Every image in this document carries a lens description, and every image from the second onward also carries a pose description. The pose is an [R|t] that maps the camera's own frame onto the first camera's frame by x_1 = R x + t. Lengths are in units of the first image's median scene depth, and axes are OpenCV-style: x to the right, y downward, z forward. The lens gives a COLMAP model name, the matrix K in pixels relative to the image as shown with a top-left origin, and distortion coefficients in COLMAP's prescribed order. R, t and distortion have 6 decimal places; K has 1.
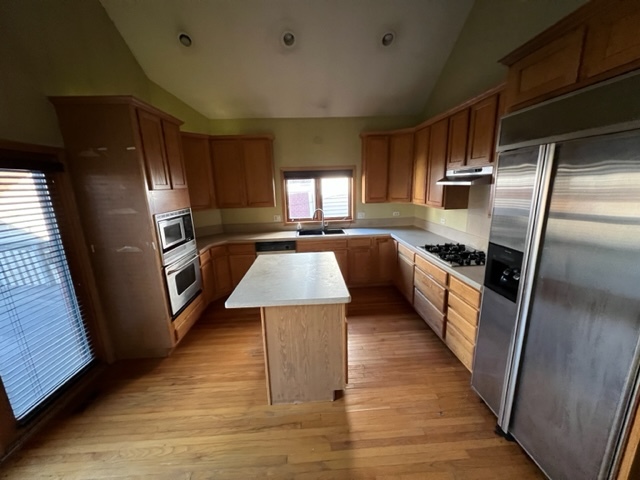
lens RADIAL K [[256.3, 0, 321.6], [0, 256.3, 239.4], [0, 0, 1]] dist [-0.001381, 0.000615]
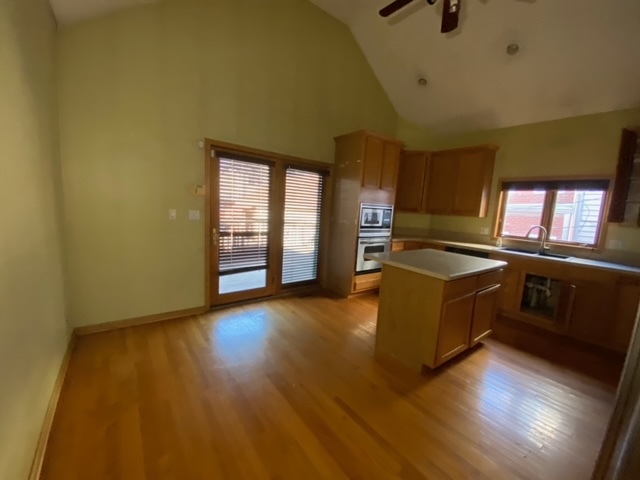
lens RADIAL K [[258.9, 0, 320.2], [0, 258.9, 241.6], [0, 0, 1]] dist [-0.001926, -0.007566]
pose [[0.554014, 0.169830, -0.815001, 0.431261], [-0.246373, 0.968566, 0.034352, 0.115102], [0.795216, 0.181763, 0.578440, -0.048446]]
